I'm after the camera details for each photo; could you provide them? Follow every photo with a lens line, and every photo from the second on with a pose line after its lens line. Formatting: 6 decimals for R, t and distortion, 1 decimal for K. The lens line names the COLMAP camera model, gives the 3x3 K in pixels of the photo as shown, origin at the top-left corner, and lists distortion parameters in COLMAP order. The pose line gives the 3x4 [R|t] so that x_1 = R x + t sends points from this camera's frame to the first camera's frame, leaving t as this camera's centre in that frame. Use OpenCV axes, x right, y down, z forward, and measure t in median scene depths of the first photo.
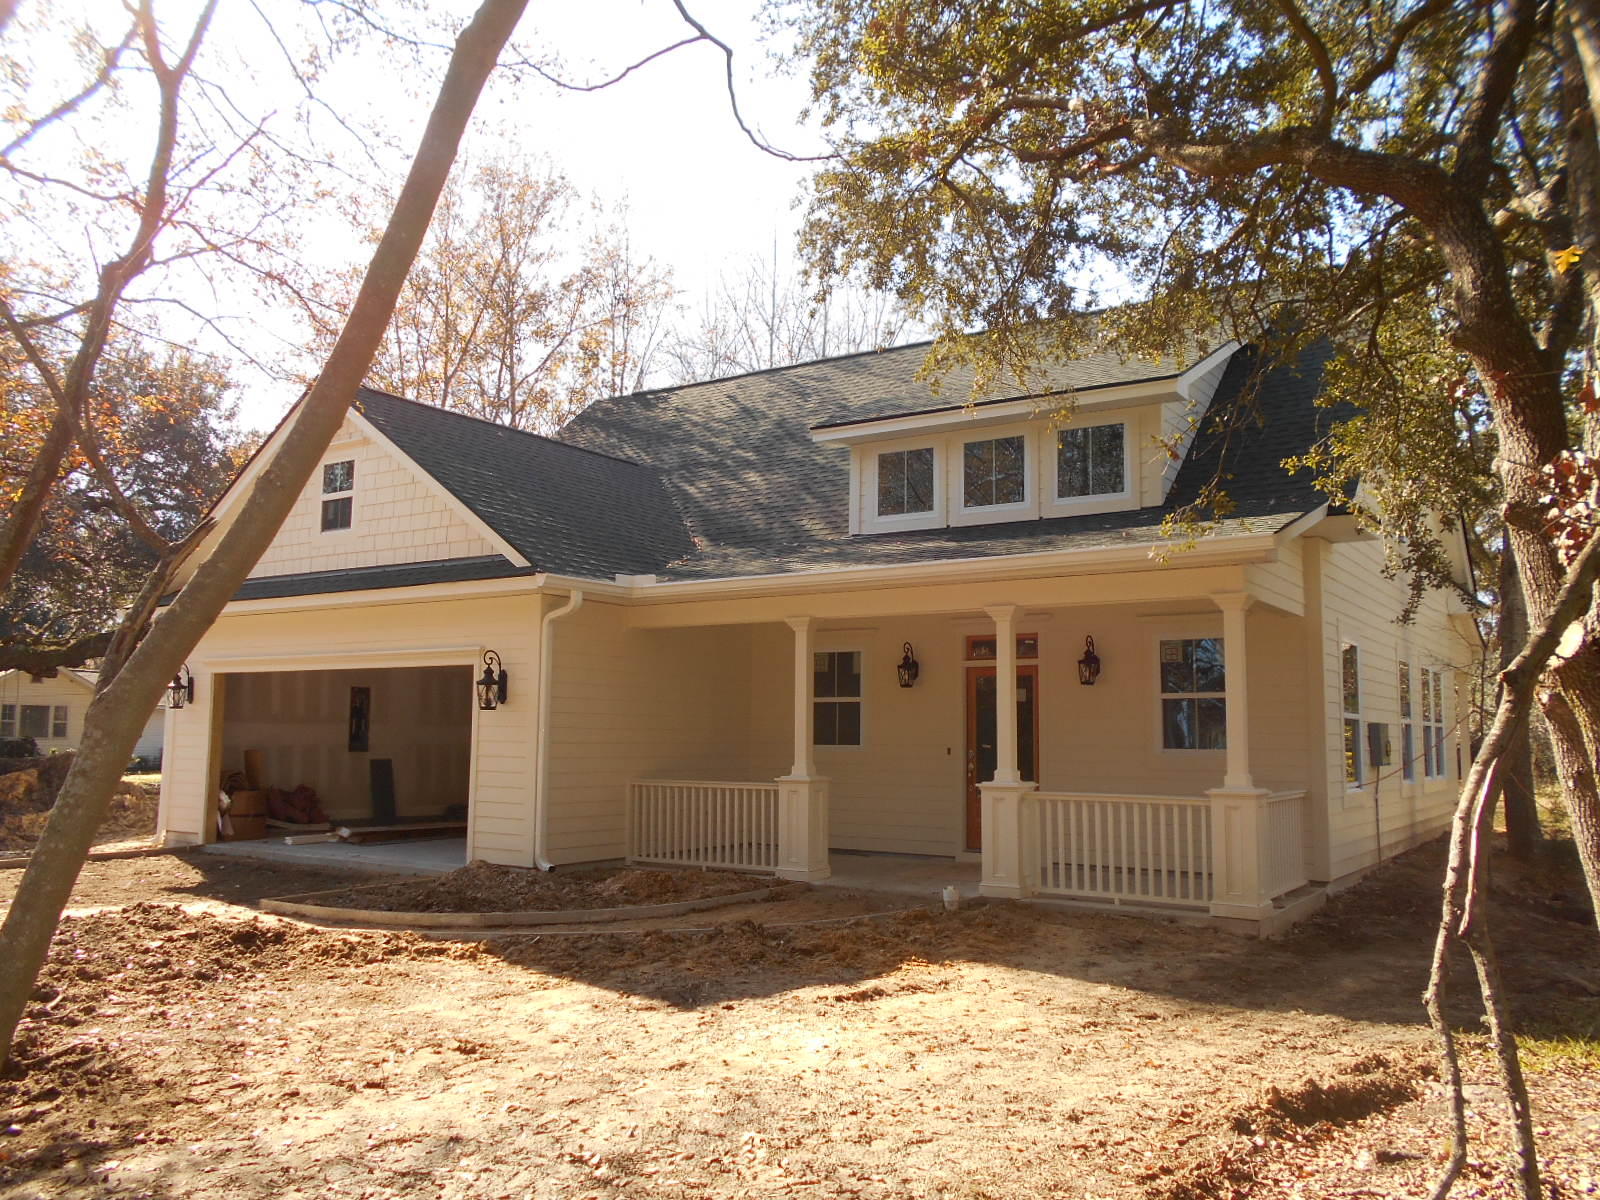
lens RADIAL K [[1270.0, 0, 793.6], [0, 1270.0, 596.0], [0, 0, 1]] dist [-0.068908, 0.053502]
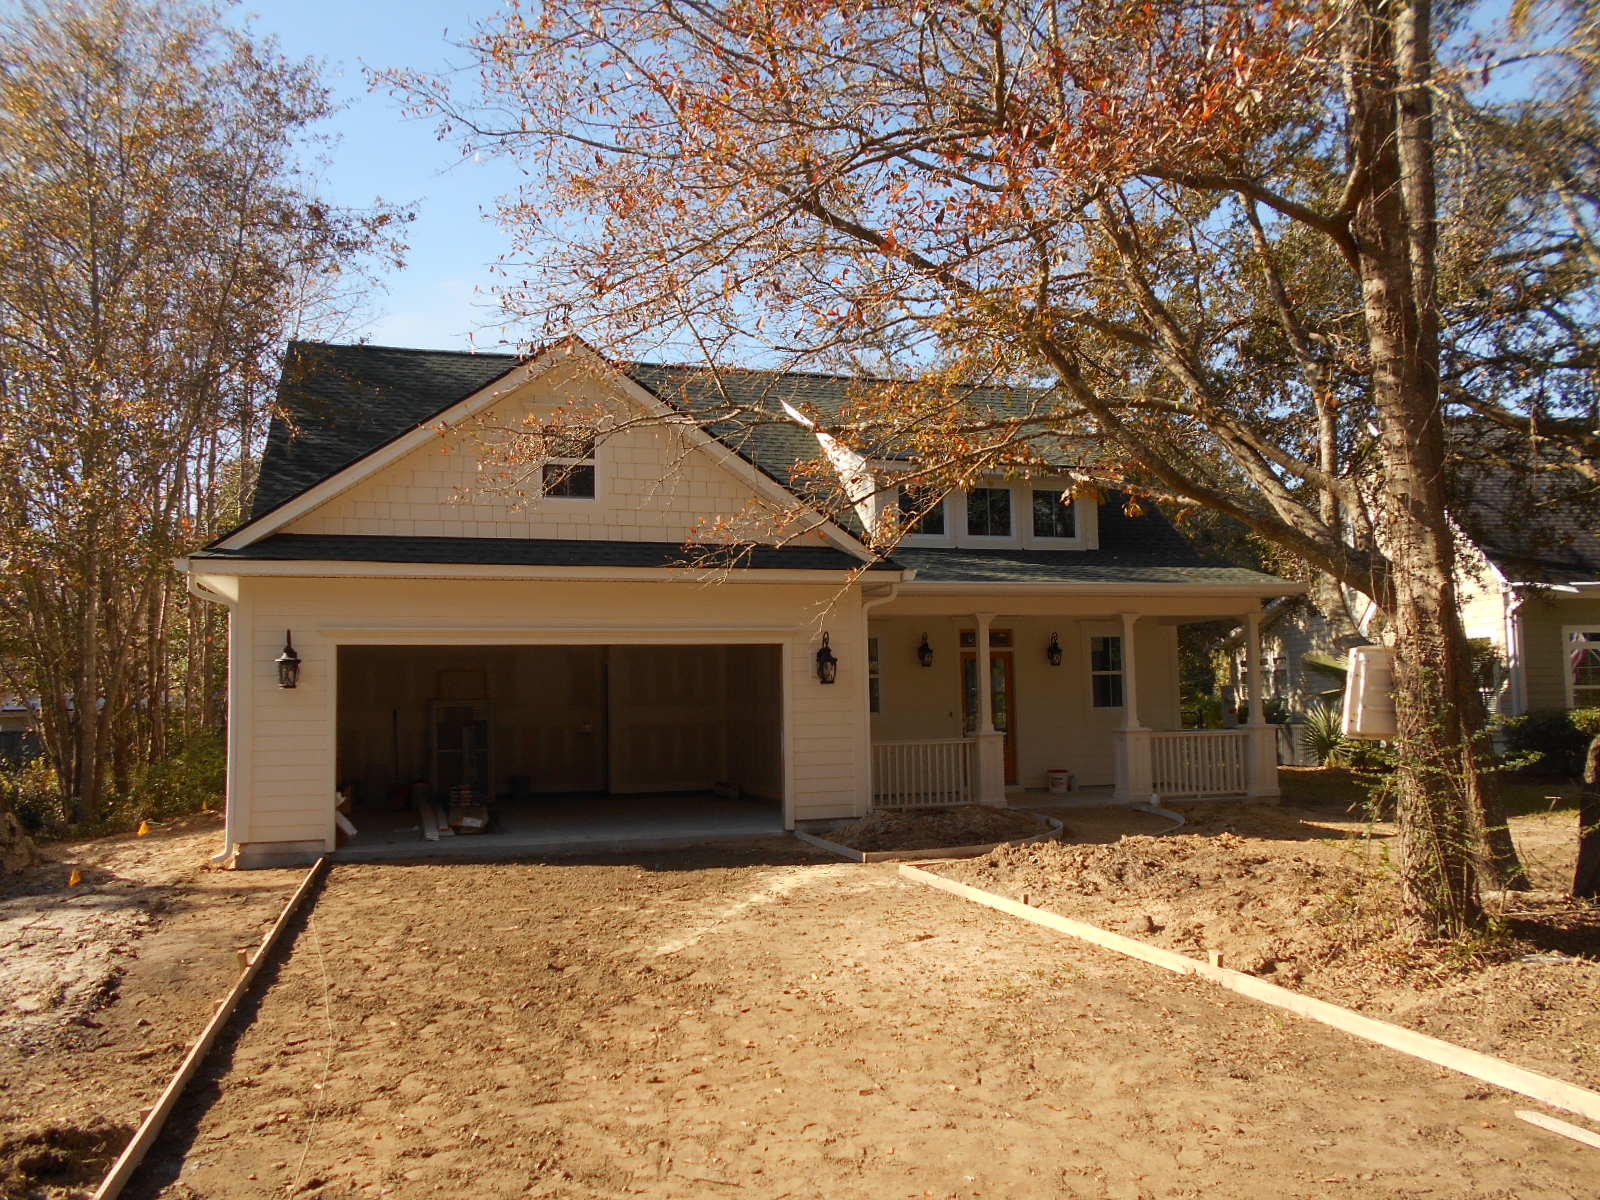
lens RADIAL K [[1270.0, 0, 799.1], [0, 1270.0, 604.8], [0, 0, 1]] dist [-0.068908, 0.053502]
pose [[0.655463, 0.045807, 0.753837, -1.041104], [-0.053308, 0.998475, -0.014322, 0.035289], [-0.753343, -0.030798, 0.656906, 0.252429]]
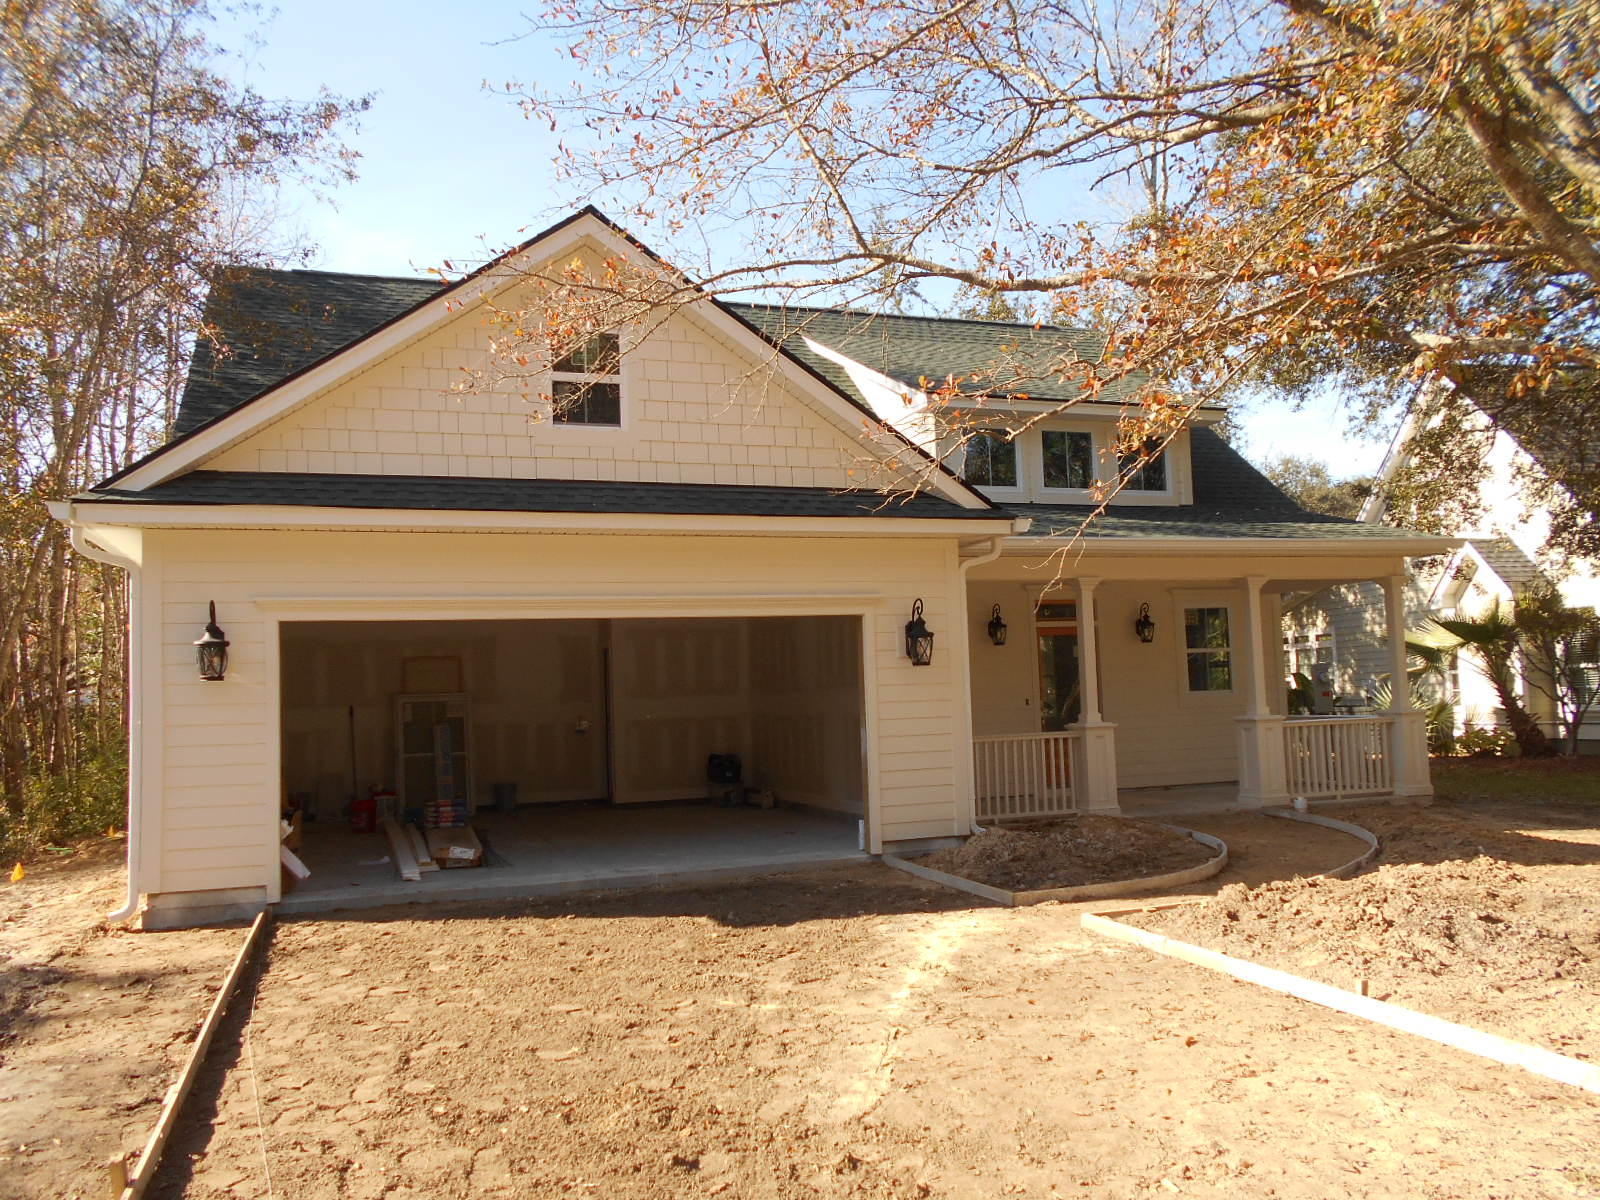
lens RADIAL K [[1270.0, 0, 796.9], [0, 1270.0, 600.9], [0, 0, 1]] dist [-0.068908, 0.053502]
pose [[0.624717, 0.033805, 0.780119, -0.916384], [-0.042162, 0.999065, -0.009529, 0.054126], [-0.779712, -0.026938, 0.625558, 0.480203]]
